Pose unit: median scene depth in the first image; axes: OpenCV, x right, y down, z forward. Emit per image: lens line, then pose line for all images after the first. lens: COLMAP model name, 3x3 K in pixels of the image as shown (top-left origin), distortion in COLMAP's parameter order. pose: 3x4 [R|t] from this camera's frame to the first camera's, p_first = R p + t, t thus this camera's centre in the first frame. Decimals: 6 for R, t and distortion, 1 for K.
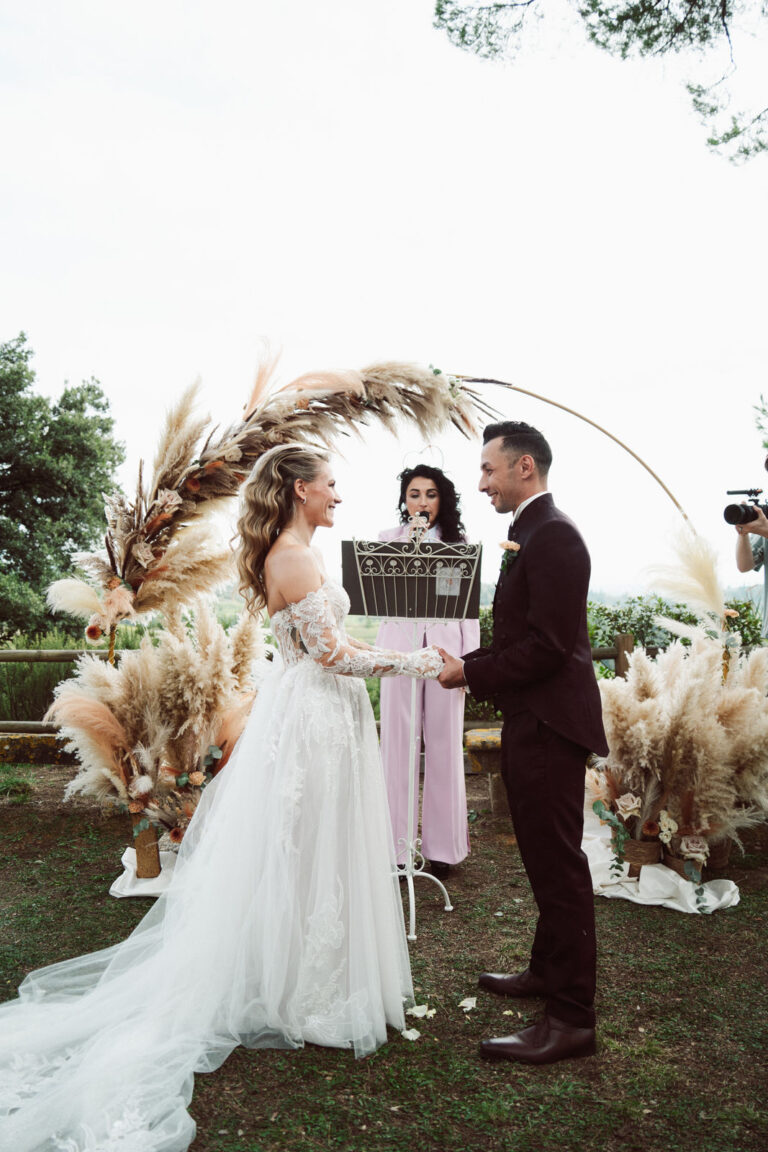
lens RADIAL K [[916.3, 0, 382.5], [0, 916.3, 576.7], [0, 0, 1]] dist [-0.042263, -0.012522]
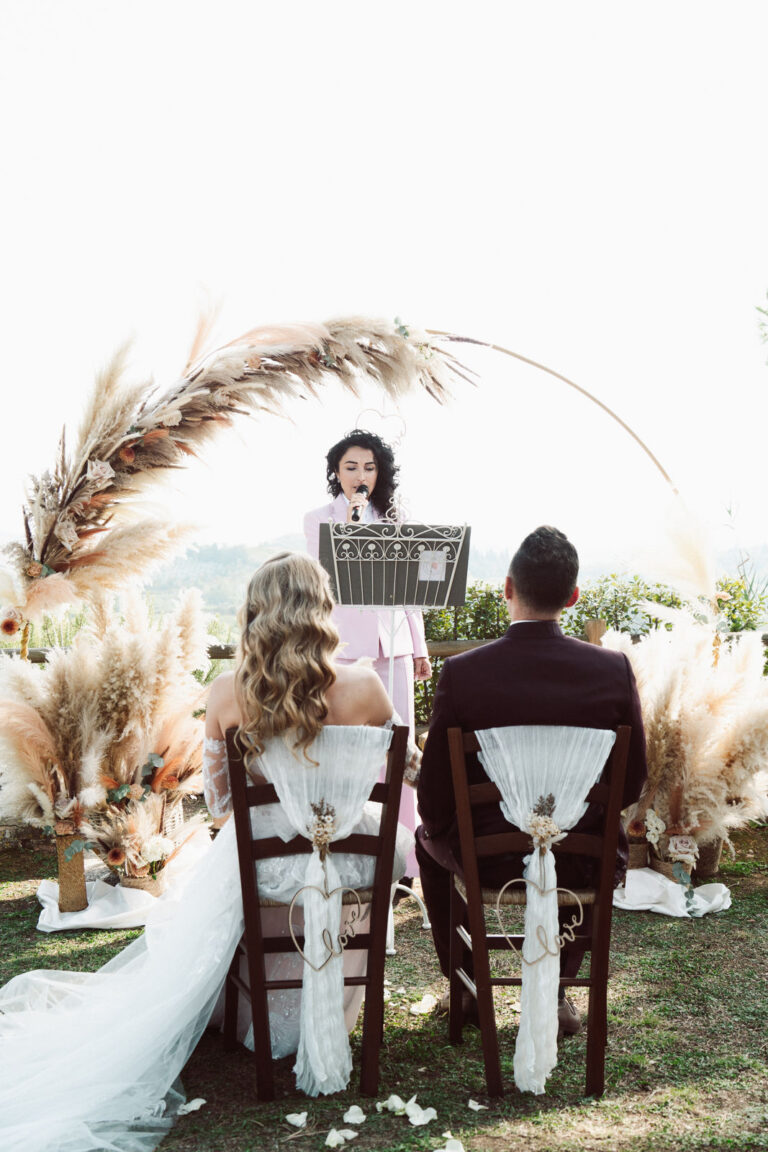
lens RADIAL K [[1336.1, 0, 376.8], [0, 1336.1, 554.5], [0, 0, 1]] dist [-0.012602, 0.000000]
pose [[0.993107, -0.004487, 0.117128, -0.131224], [0.002883, 0.999900, 0.013864, -0.023971], [-0.117178, -0.013431, 0.993020, -0.327330]]
